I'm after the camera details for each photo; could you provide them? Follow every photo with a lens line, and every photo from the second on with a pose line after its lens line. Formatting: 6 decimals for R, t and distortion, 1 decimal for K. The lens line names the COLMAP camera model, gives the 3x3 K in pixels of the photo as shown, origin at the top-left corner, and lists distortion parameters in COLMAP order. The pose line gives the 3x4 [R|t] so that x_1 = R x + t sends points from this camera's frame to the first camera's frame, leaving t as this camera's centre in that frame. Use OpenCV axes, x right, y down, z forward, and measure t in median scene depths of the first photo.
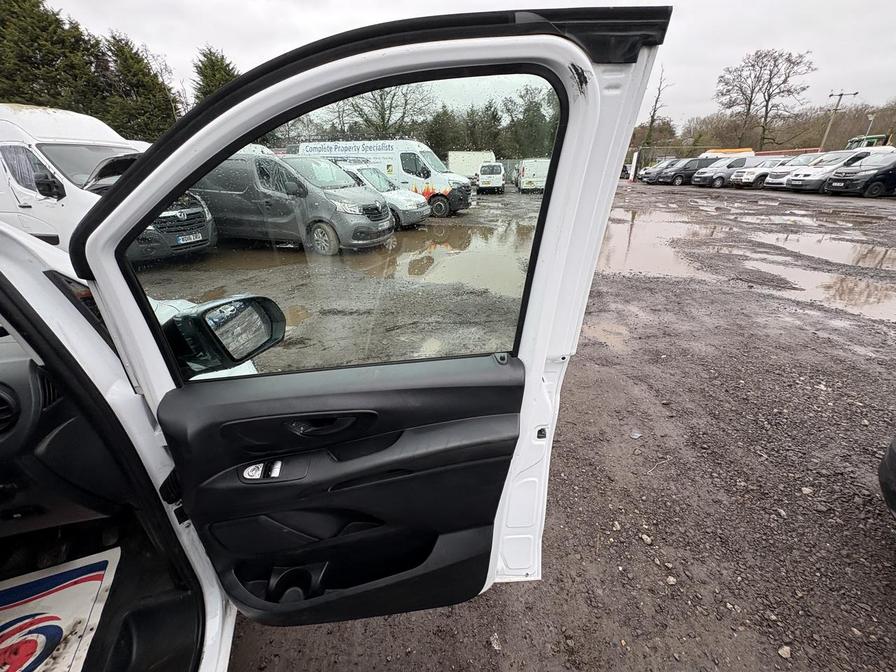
lens RADIAL K [[360.4, 0, 445.1], [0, 360.4, 332.5], [0, 0, 1]] dist [0.001277, 0.000038]
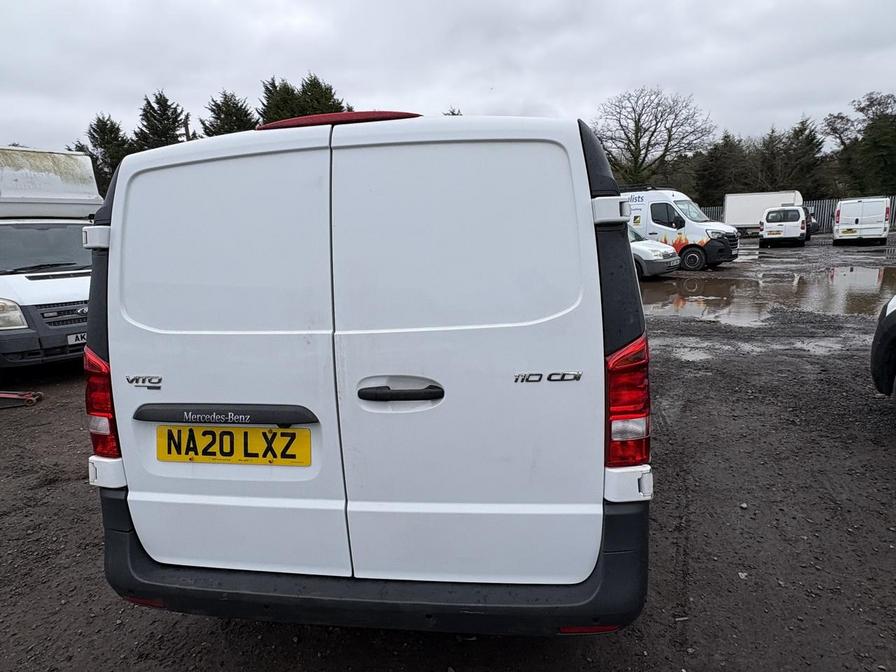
lens RADIAL K [[525.0, 0, 447.9], [0, 525.0, 330.8], [0, 0, 1]] dist [0.001309, 0.002371]
pose [[0.885175, 0.061232, -0.461212, 0.056680], [-0.160743, 0.970508, -0.179656, 0.143944], [0.436609, 0.233164, 0.868912, -0.320110]]
